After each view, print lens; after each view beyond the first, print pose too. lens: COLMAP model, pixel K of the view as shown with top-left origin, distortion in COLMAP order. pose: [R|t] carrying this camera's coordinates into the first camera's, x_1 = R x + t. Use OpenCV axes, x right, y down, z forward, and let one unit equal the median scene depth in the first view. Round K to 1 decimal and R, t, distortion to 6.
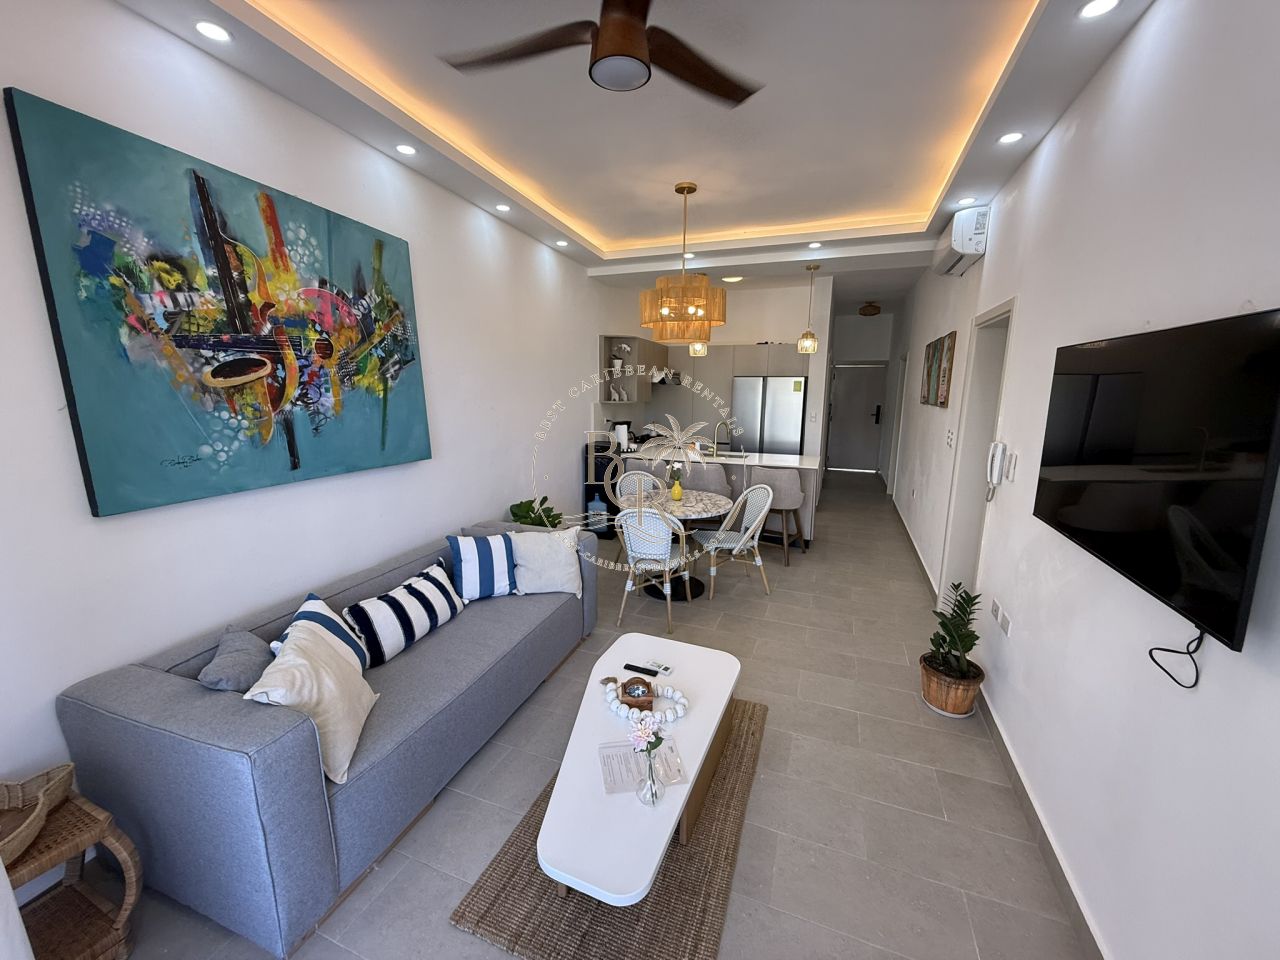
lens RADIAL K [[503.4, 0, 640.0], [0, 503.4, 480.0], [0, 0, 1]] dist [0.000090, 0.000028]
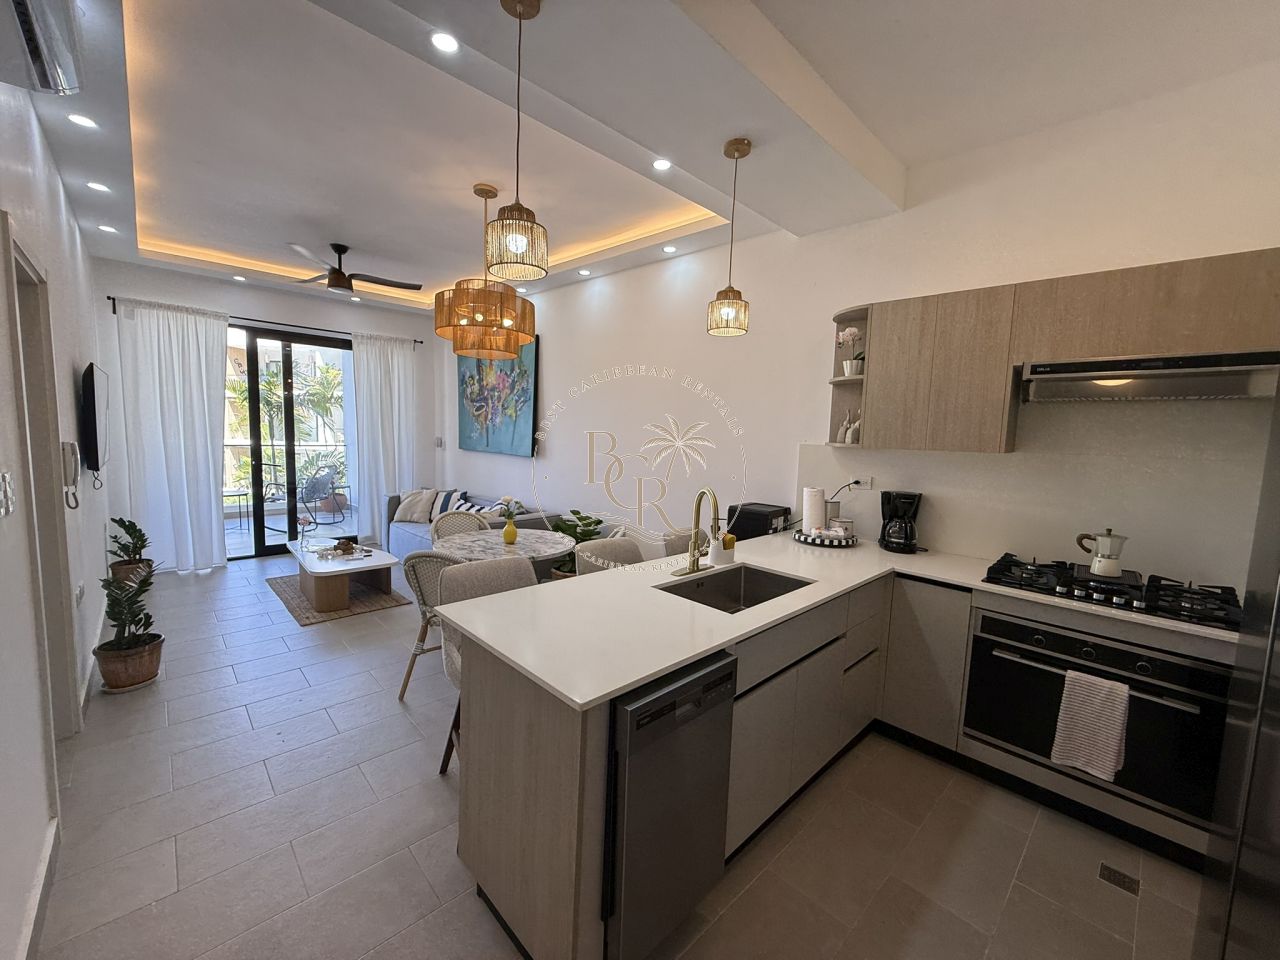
lens RADIAL K [[503.4, 0, 640.0], [0, 503.4, 480.0], [0, 0, 1]] dist [0.000090, 0.000028]
pose [[-0.415236, 0.066071, -0.907311, 1.184807], [-0.200978, 0.966053, 0.162327, -0.384014], [0.887235, 0.249753, -0.387861, 2.443352]]
